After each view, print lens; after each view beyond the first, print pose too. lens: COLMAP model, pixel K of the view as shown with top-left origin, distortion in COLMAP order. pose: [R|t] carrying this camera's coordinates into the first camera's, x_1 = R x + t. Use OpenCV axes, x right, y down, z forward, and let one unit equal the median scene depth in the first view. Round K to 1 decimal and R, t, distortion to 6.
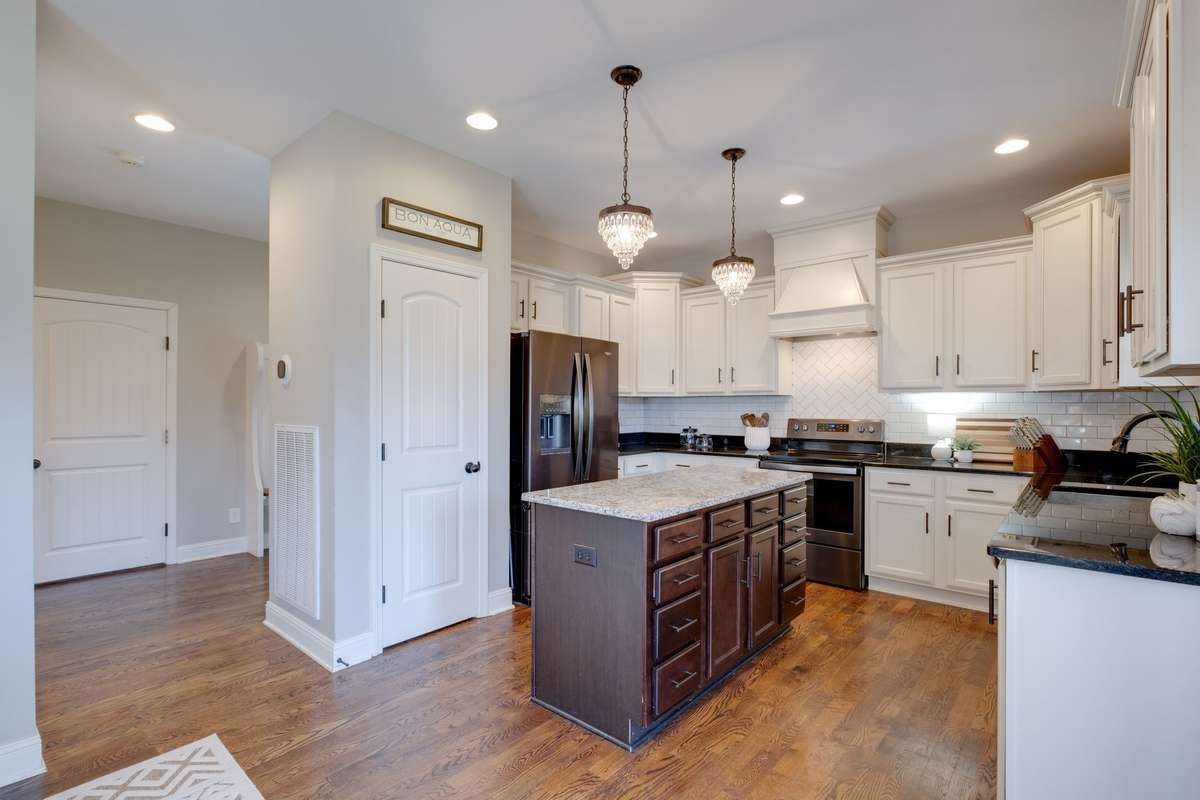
lens RADIAL K [[559.6, 0, 600.2], [0, 559.6, 400.0], [0, 0, 1]] dist [-0.003789, -0.000740]
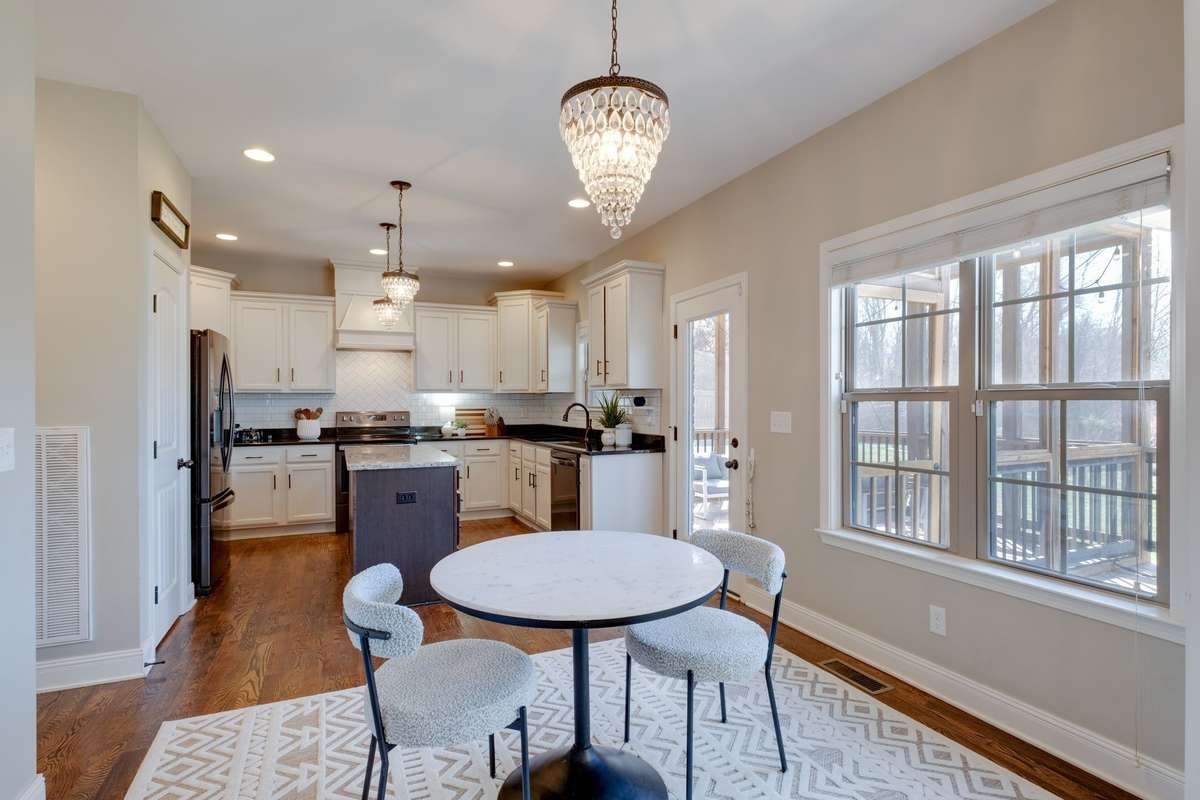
lens RADIAL K [[559.6, 0, 598.7], [0, 559.6, 401.4], [0, 0, 1]] dist [-0.003789, -0.000740]
pose [[0.440186, -0.004922, 0.897893, -0.612800], [-0.007369, 0.999931, 0.009094, -0.006921], [-0.897876, -0.010620, 0.440120, -0.086518]]
